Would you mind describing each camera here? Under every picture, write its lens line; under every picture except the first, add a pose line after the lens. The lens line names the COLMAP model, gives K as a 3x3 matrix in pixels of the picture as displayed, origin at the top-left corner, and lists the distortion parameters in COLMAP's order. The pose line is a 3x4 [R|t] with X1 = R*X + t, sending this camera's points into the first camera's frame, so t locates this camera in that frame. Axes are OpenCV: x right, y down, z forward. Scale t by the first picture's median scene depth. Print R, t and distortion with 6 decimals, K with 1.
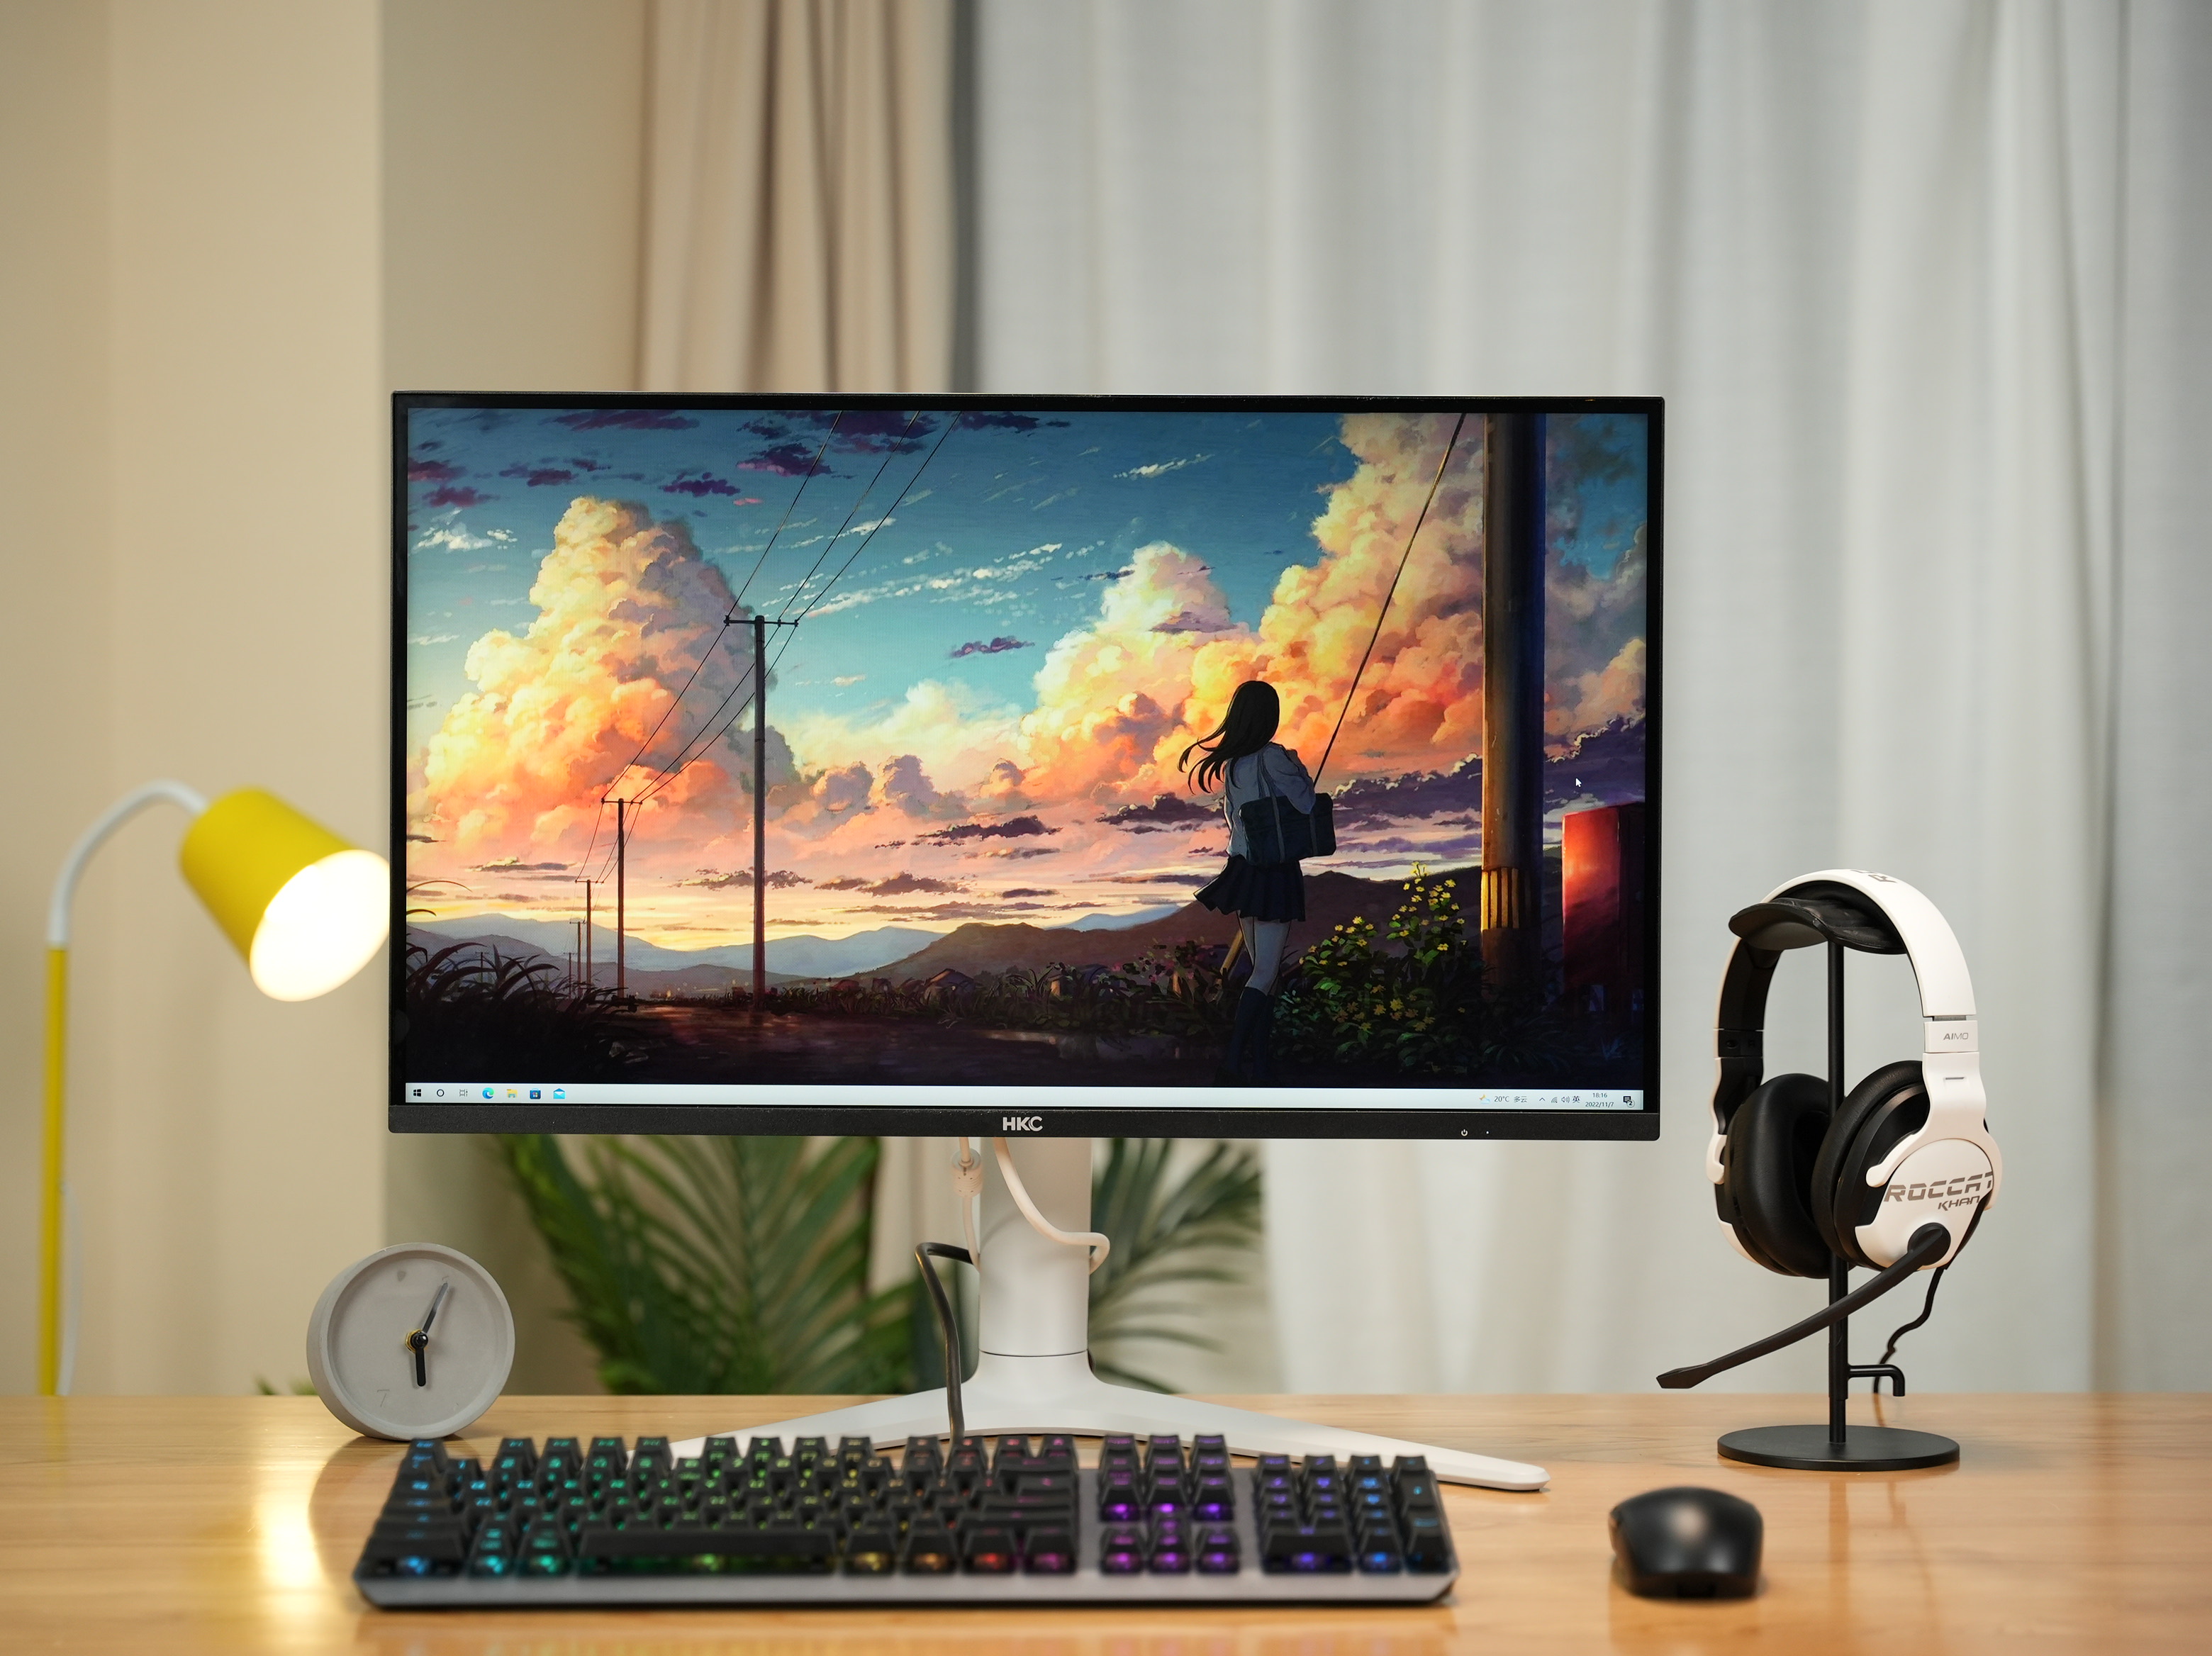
lens RADIAL K [[3692.9, 0, 1106.0], [0, 3692.9, 828.0], [0, 0, 1]] dist [0.001161, 0.042689]
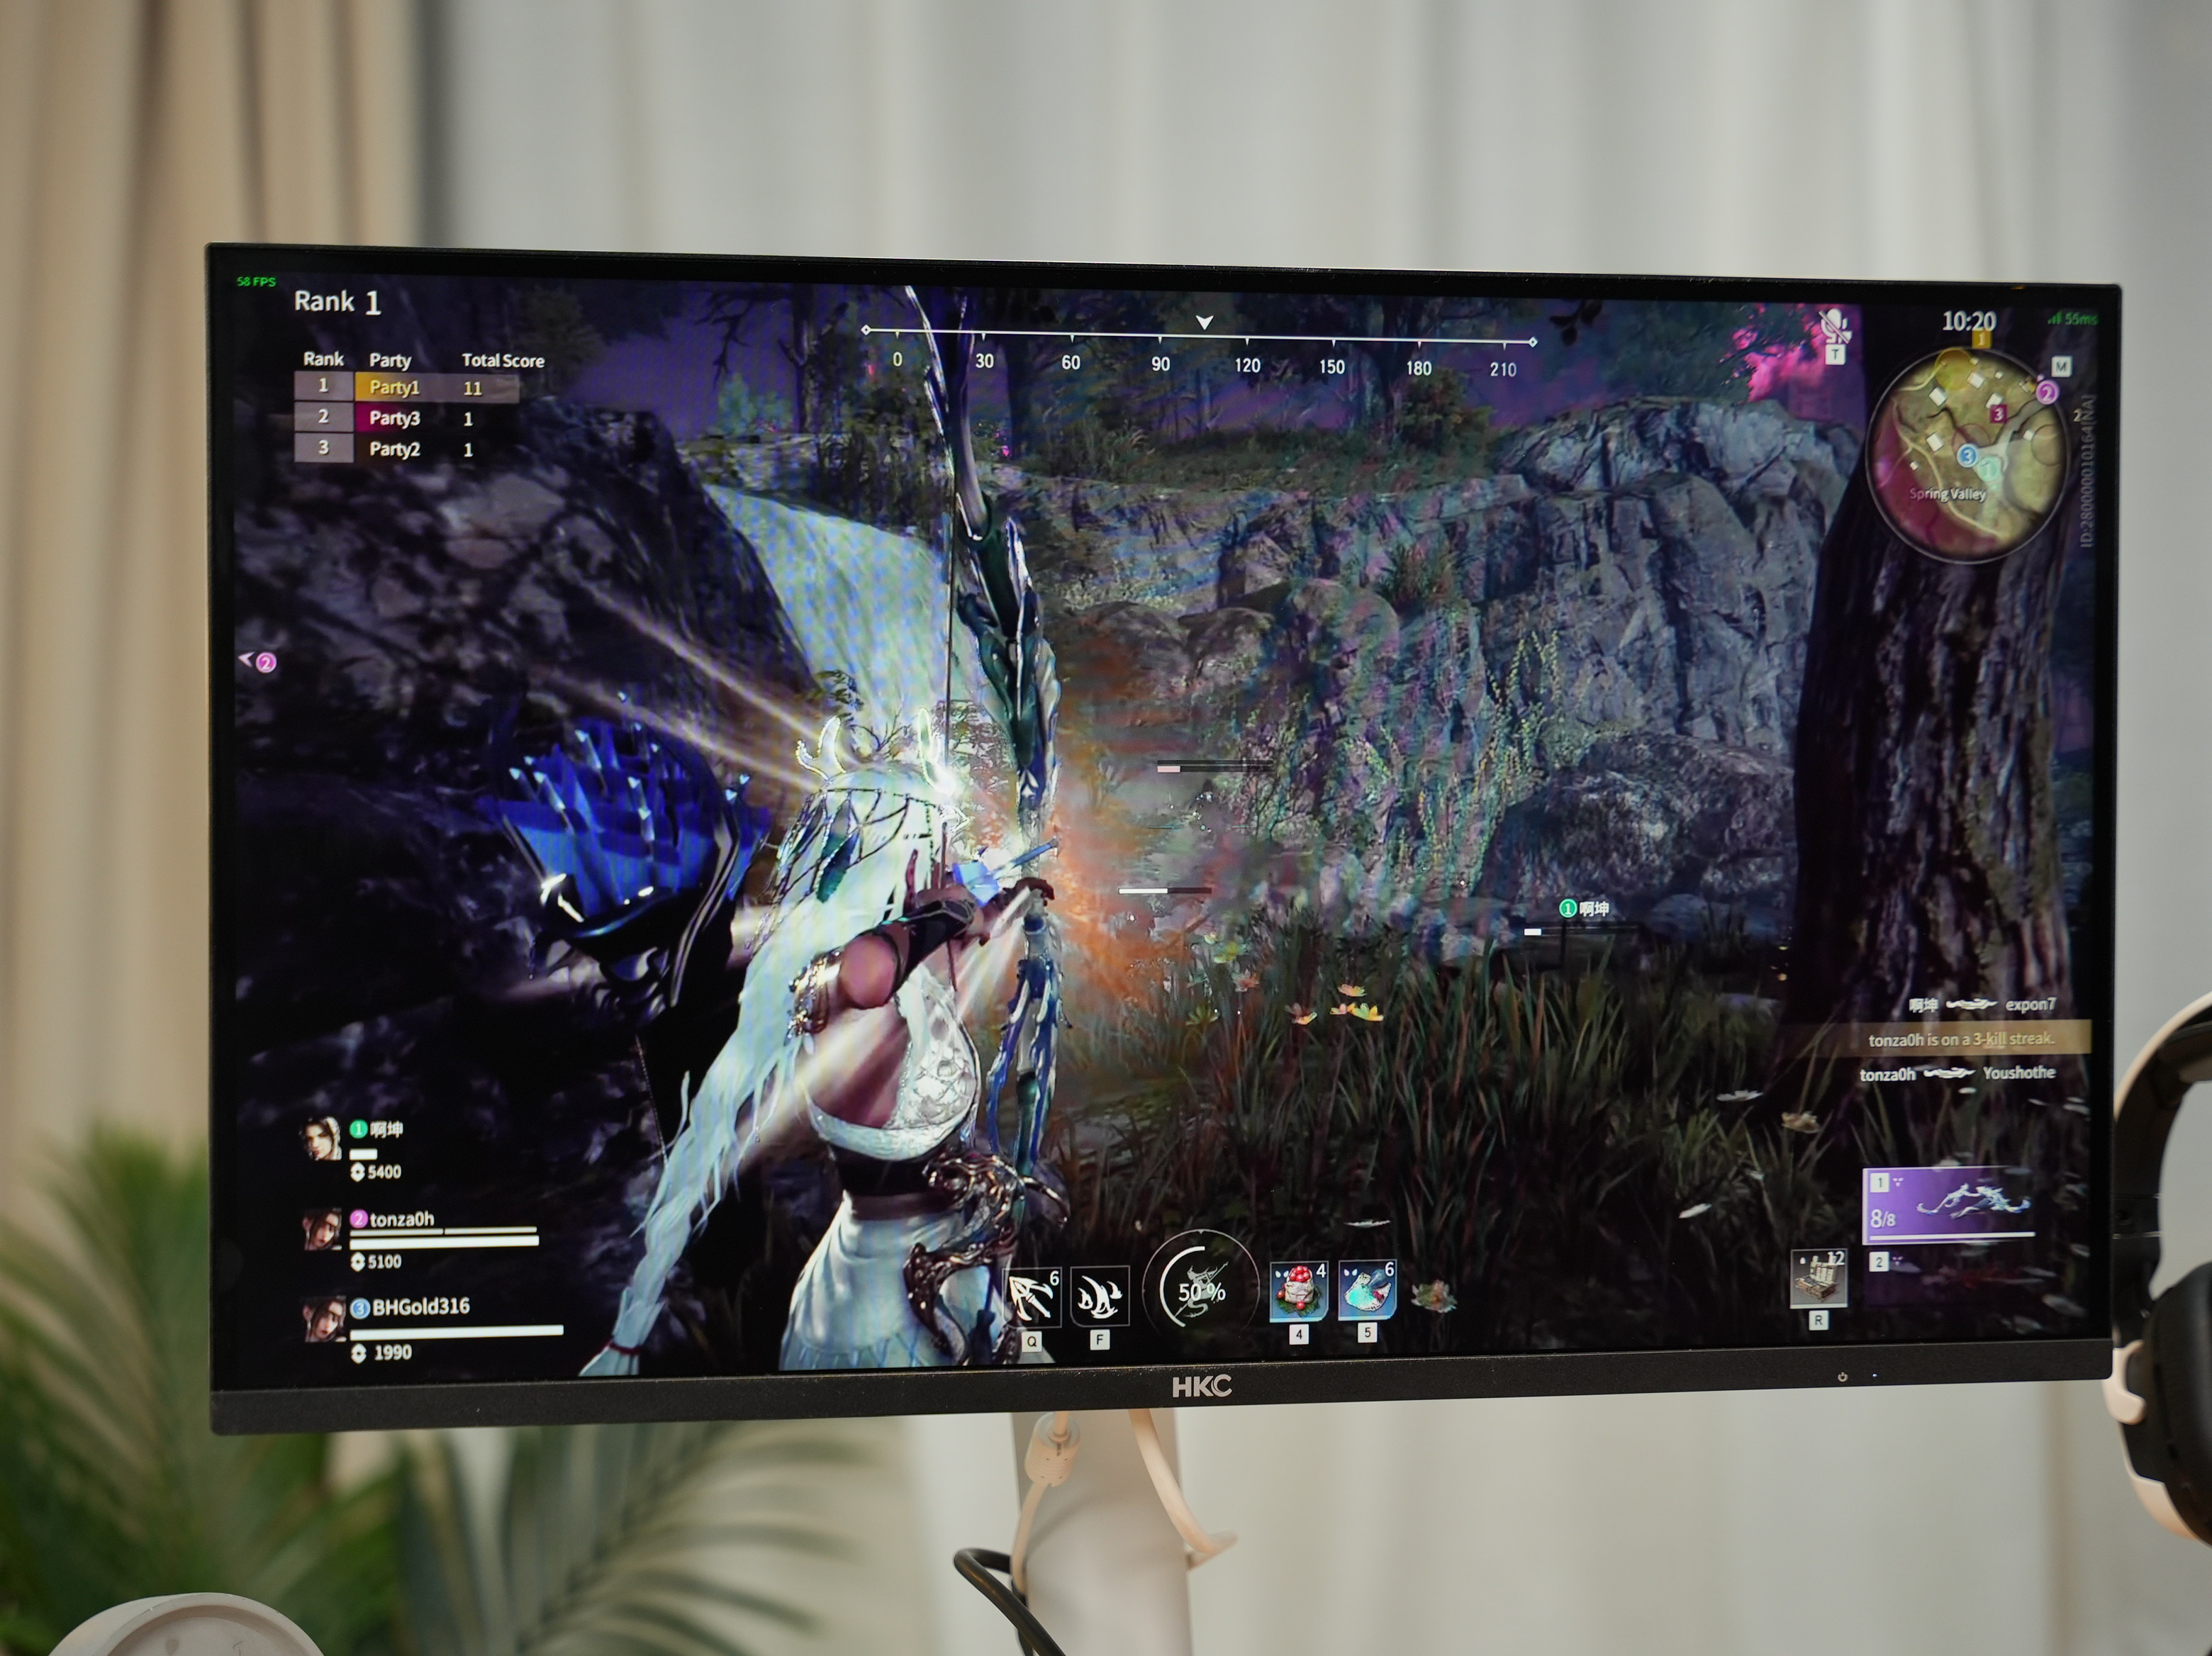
lens RADIAL K [[4581.5, 0, 1103.2], [0, 4581.5, 828.9], [0, 0, 1]] dist [0.048882, -0.603919]
pose [[0.981334, -0.016142, 0.191631, -0.199421], [0.013867, 0.999817, 0.013206, -0.030823], [-0.191809, -0.010302, 0.981378, 0.208998]]
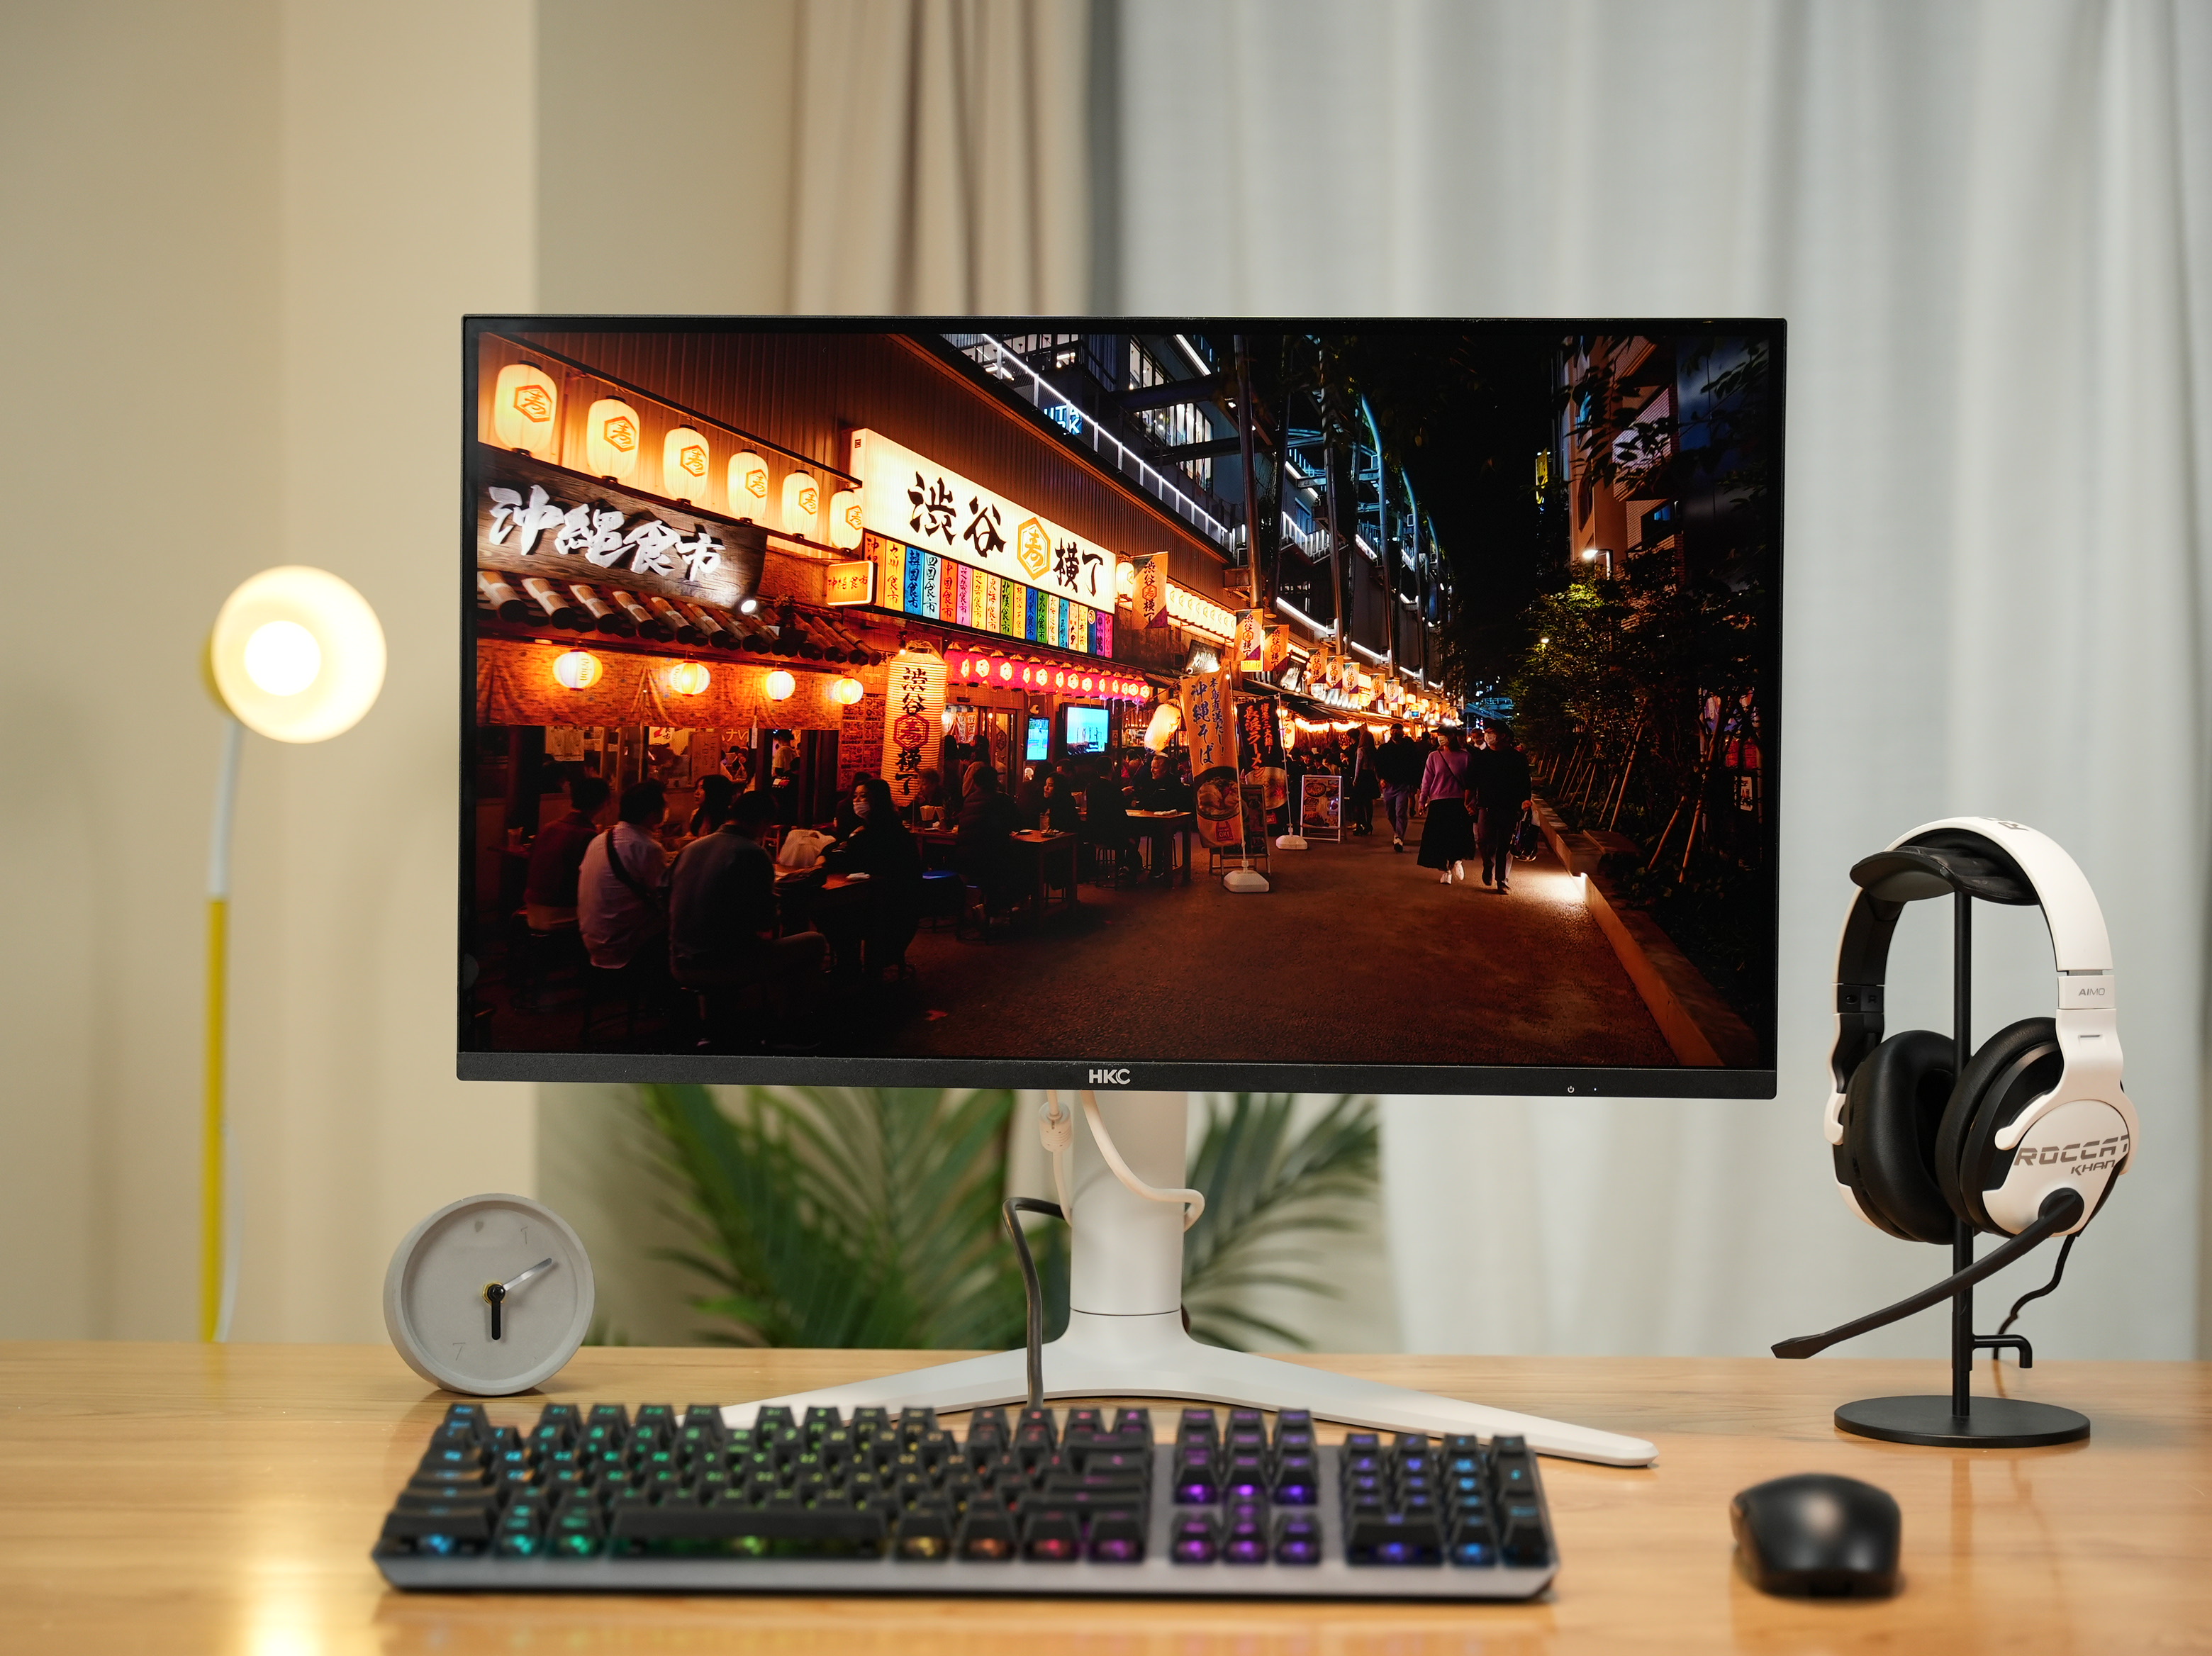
lens RADIAL K [[3336.5, 0, 1128.1], [0, 3336.5, 836.0], [0, 0, 1]] dist [-0.002148, -0.018904]
pose [[0.999244, 0.004992, -0.038555, 0.015768], [-0.004670, 0.999953, 0.008441, 0.010362], [0.038596, -0.008254, 0.999221, 0.135719]]
